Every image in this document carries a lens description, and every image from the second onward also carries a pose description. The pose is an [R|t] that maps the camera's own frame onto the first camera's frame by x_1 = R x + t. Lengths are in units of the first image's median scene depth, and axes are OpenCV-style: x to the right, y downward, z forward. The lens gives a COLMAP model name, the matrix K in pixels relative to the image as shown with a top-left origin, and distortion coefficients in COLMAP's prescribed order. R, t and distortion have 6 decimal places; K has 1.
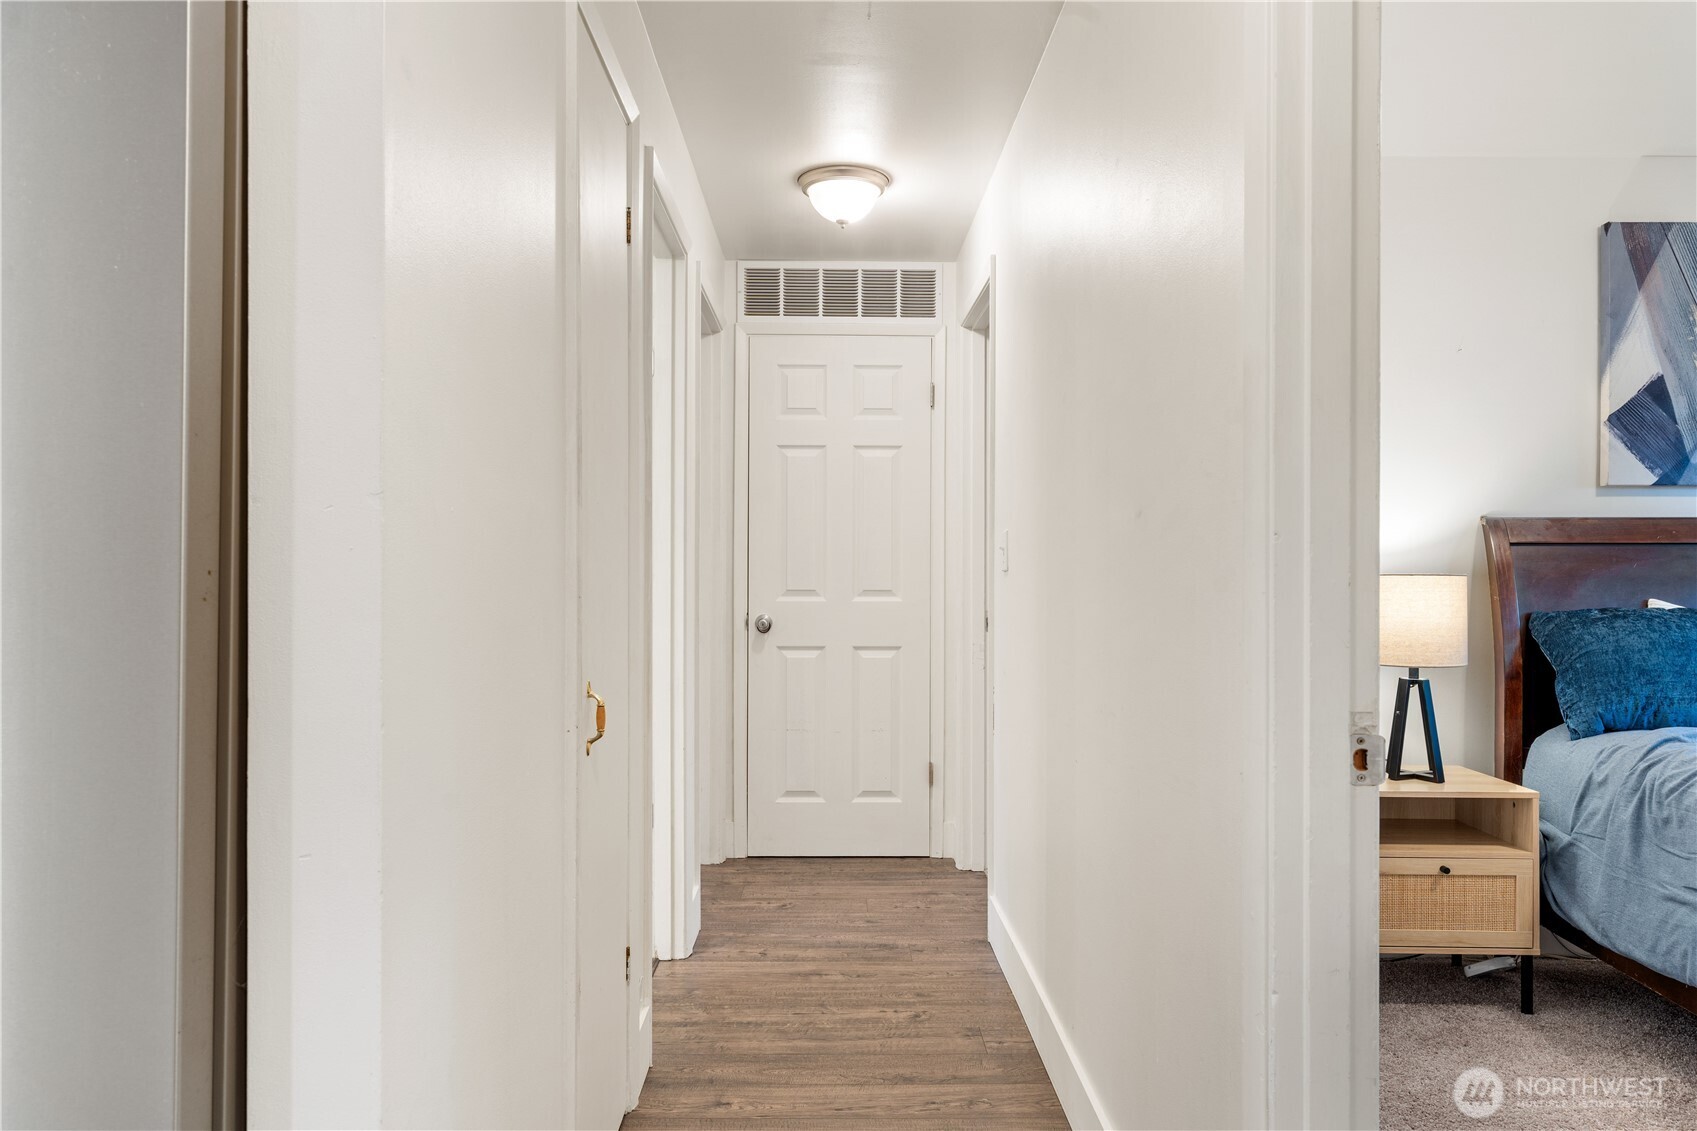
lens RADIAL K [[1141.7, 0, 846.5], [0, 1141.7, 569.5], [0, 0, 1]] dist [0.003196, 0.003288]
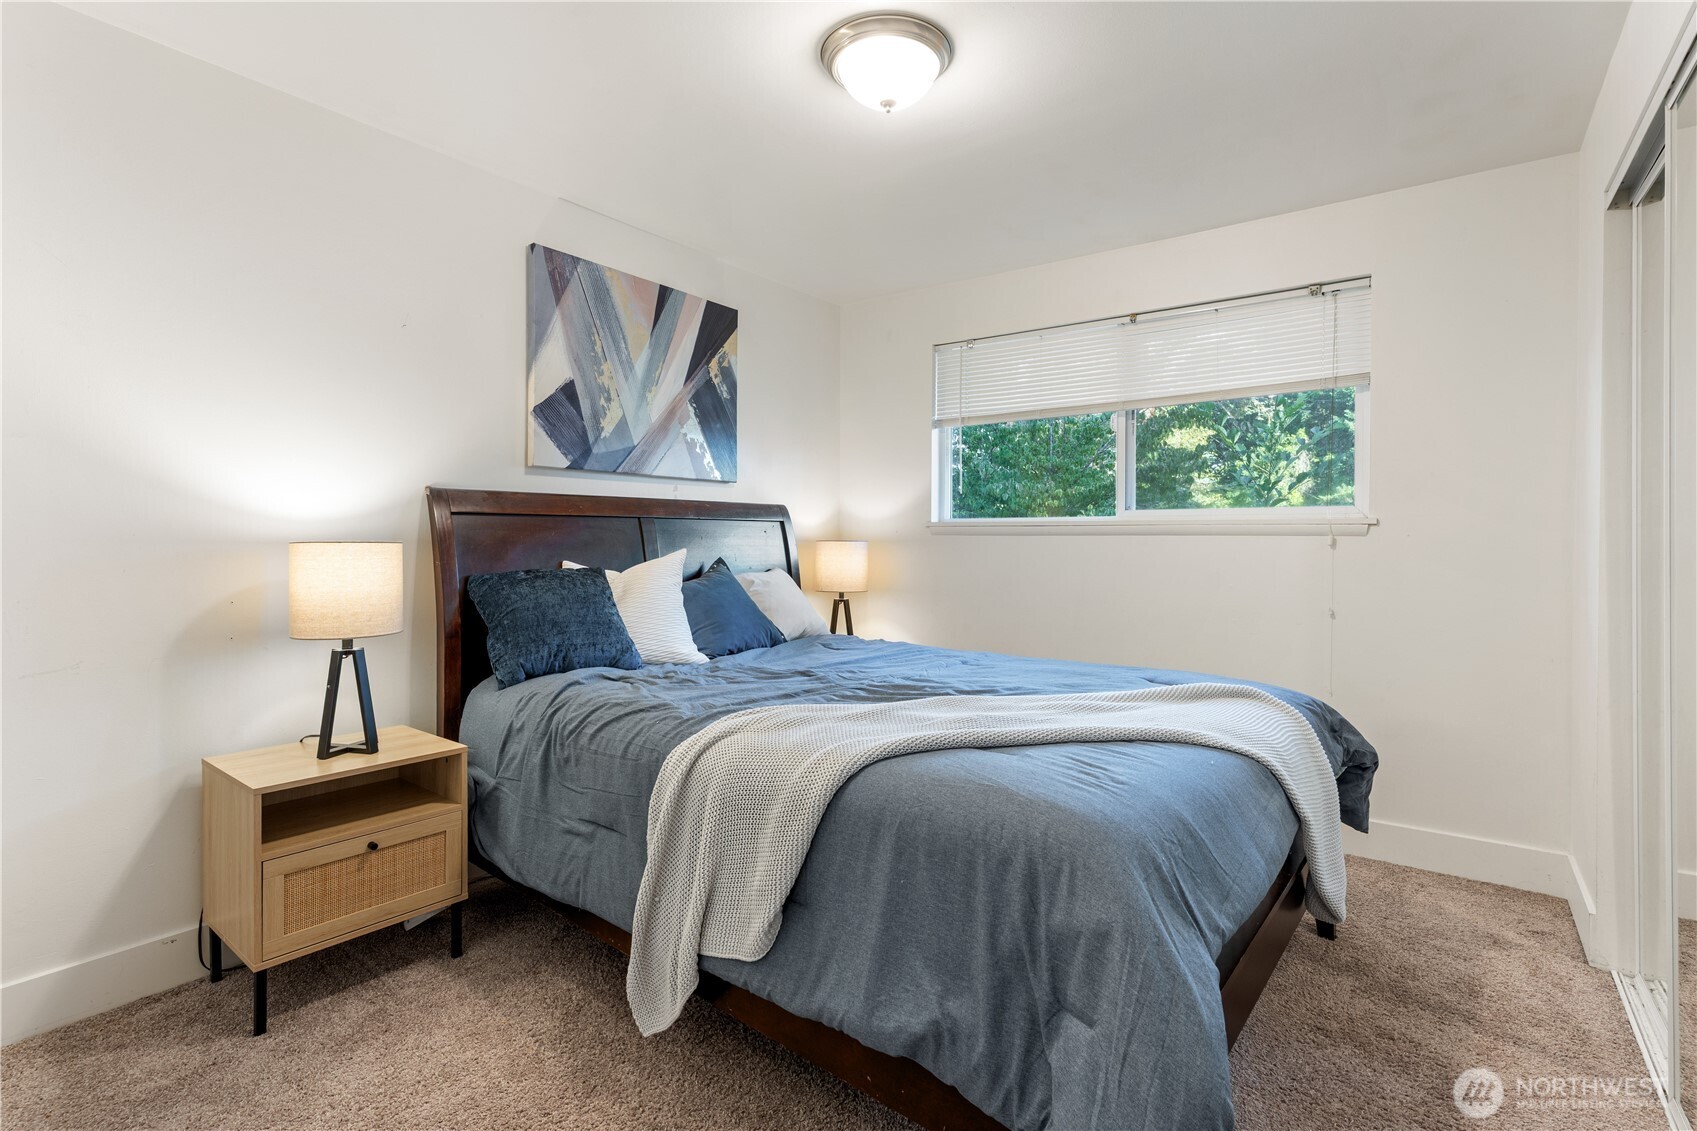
lens RADIAL K [[812.2, 0, 846.7], [0, 812.2, 536.3], [0, 0, 1]] dist [0.000406, 0.000083]
pose [[0.604656, 0.001960, 0.796484, 0.208619], [-0.002521, 0.999997, -0.000547, -0.000735], [-0.796483, -0.001677, 0.604659, 0.253031]]
